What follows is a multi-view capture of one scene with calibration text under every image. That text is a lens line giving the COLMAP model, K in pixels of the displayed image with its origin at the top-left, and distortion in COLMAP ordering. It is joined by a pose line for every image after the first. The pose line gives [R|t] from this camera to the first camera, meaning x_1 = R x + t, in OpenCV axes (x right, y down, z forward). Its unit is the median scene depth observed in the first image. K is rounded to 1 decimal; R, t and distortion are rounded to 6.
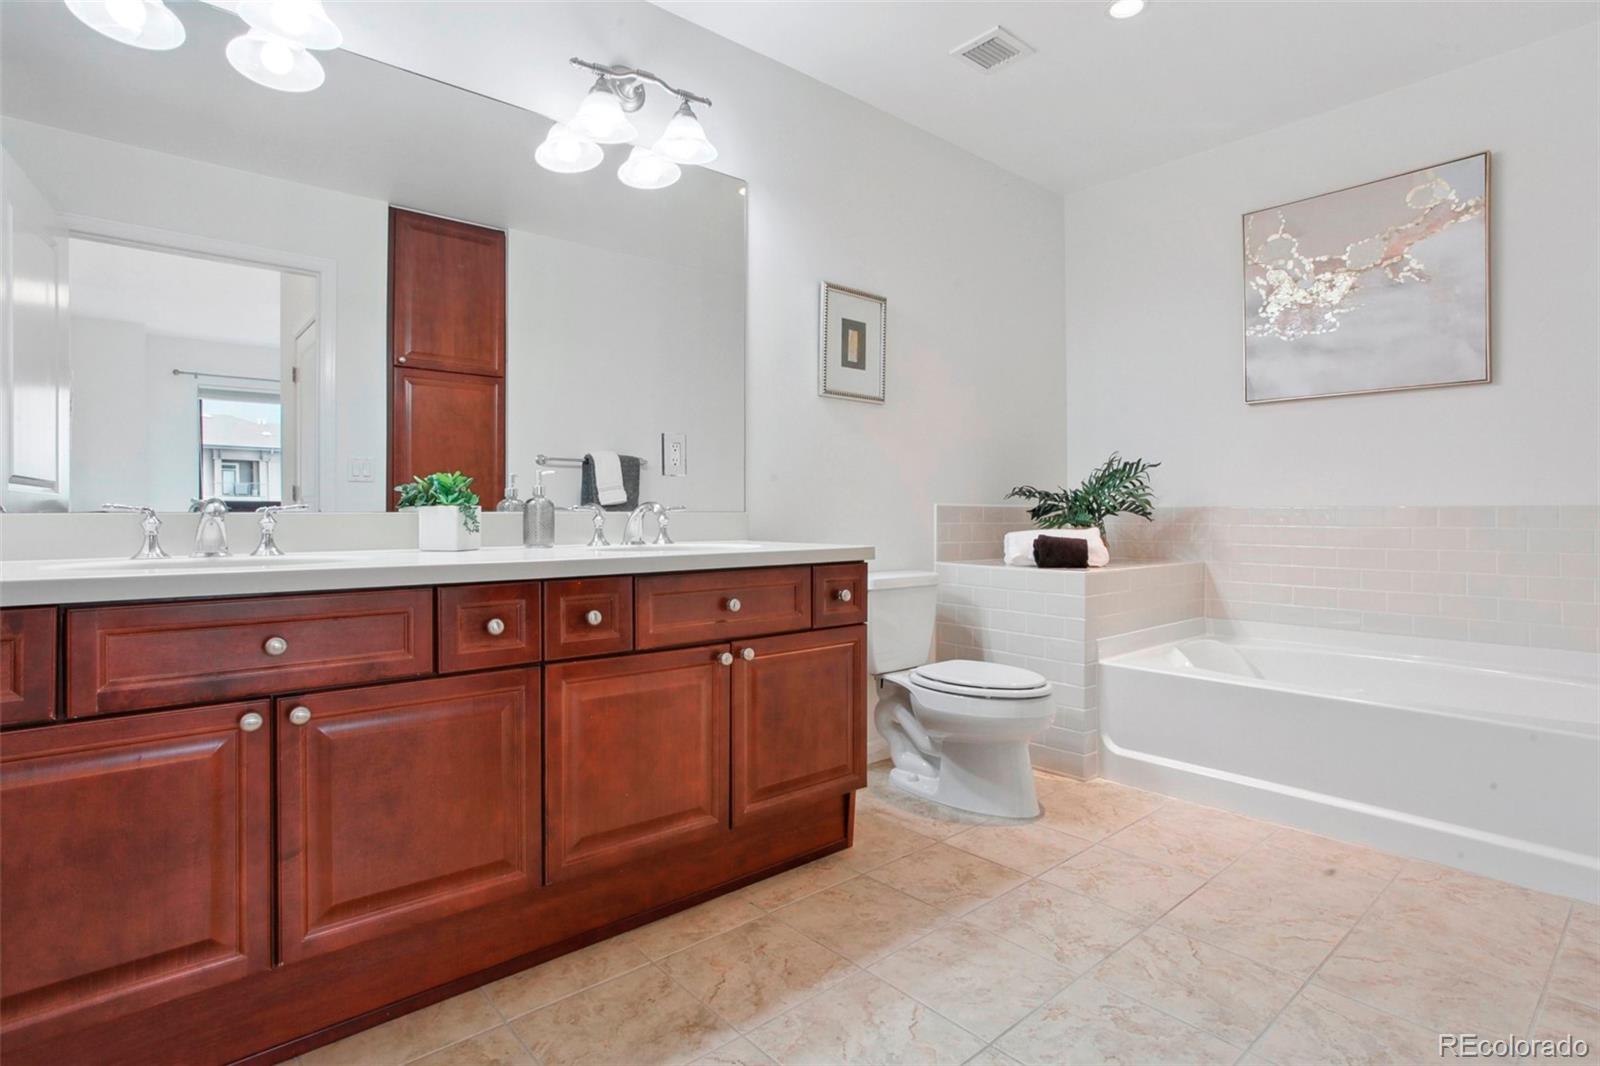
lens RADIAL K [[816.1, 0, 798.5], [0, 816.1, 508.5], [0, 0, 1]] dist [-0.001615, 0.000605]
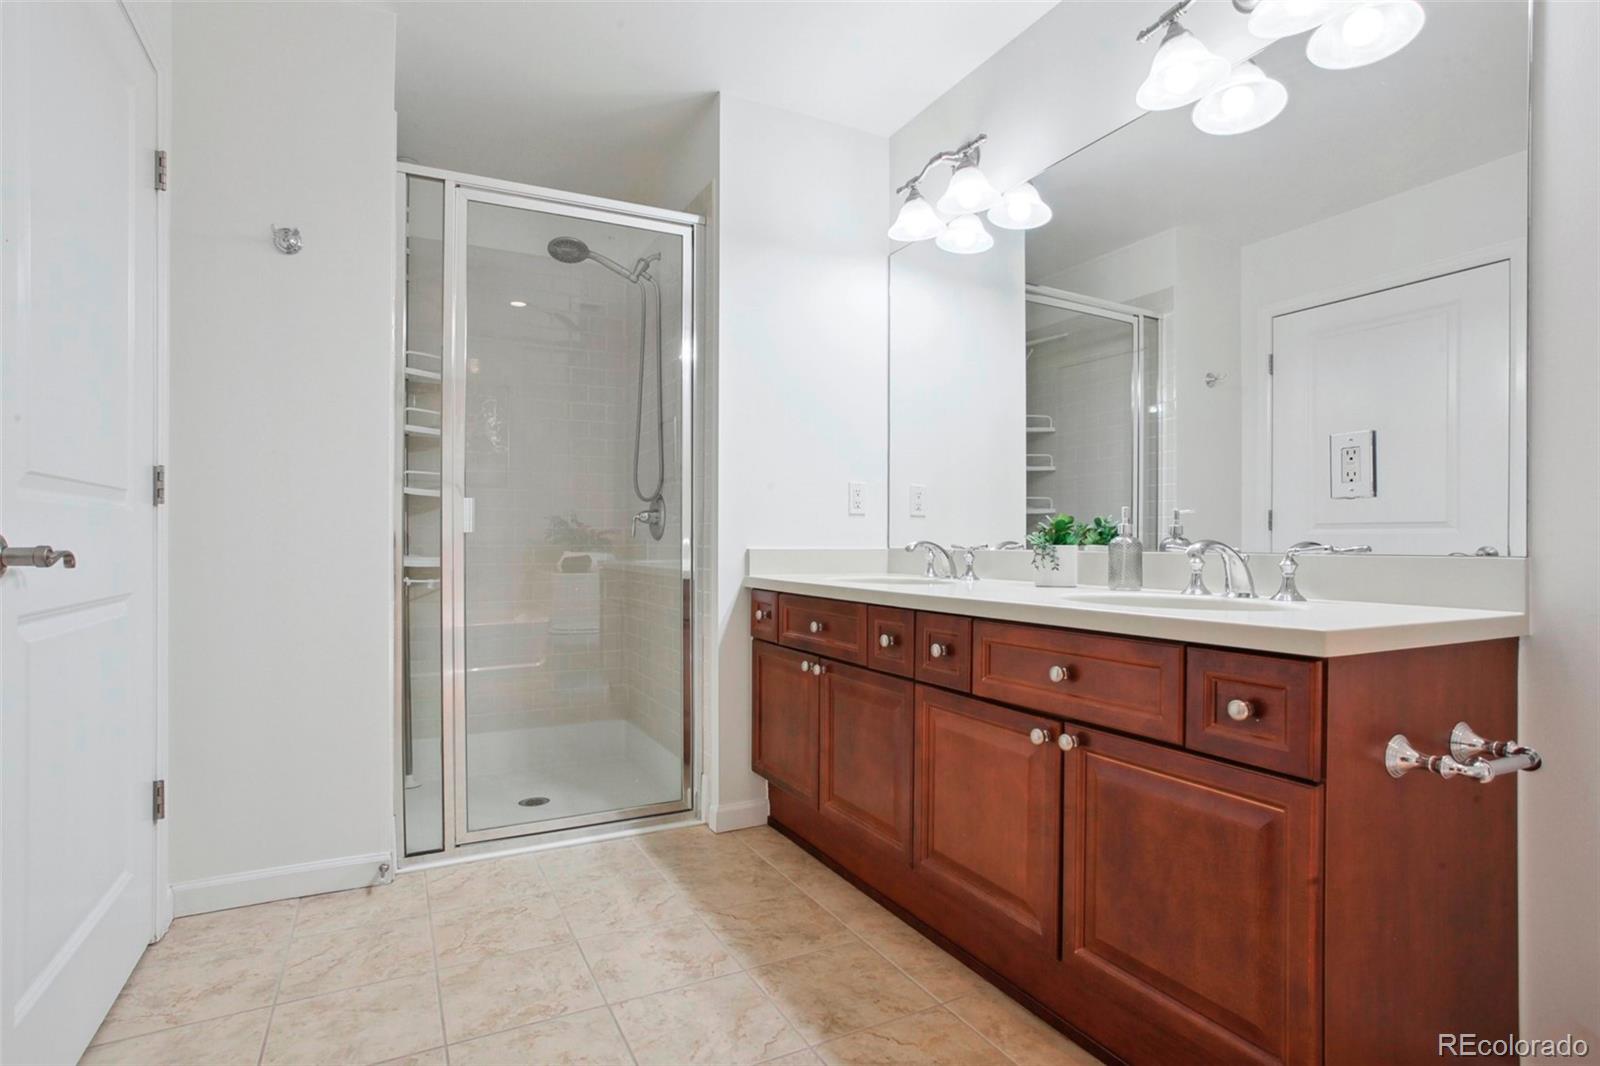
lens RADIAL K [[837.2, 0, 798.3], [0, 837.2, 545.2], [0, 0, 1]] dist [0.000662, 0.000415]
pose [[-0.234318, 0.003120, -0.972155, 0.820946], [0.002656, 0.999993, 0.002569, -0.007982], [0.972156, -0.001980, -0.234325, 1.026713]]
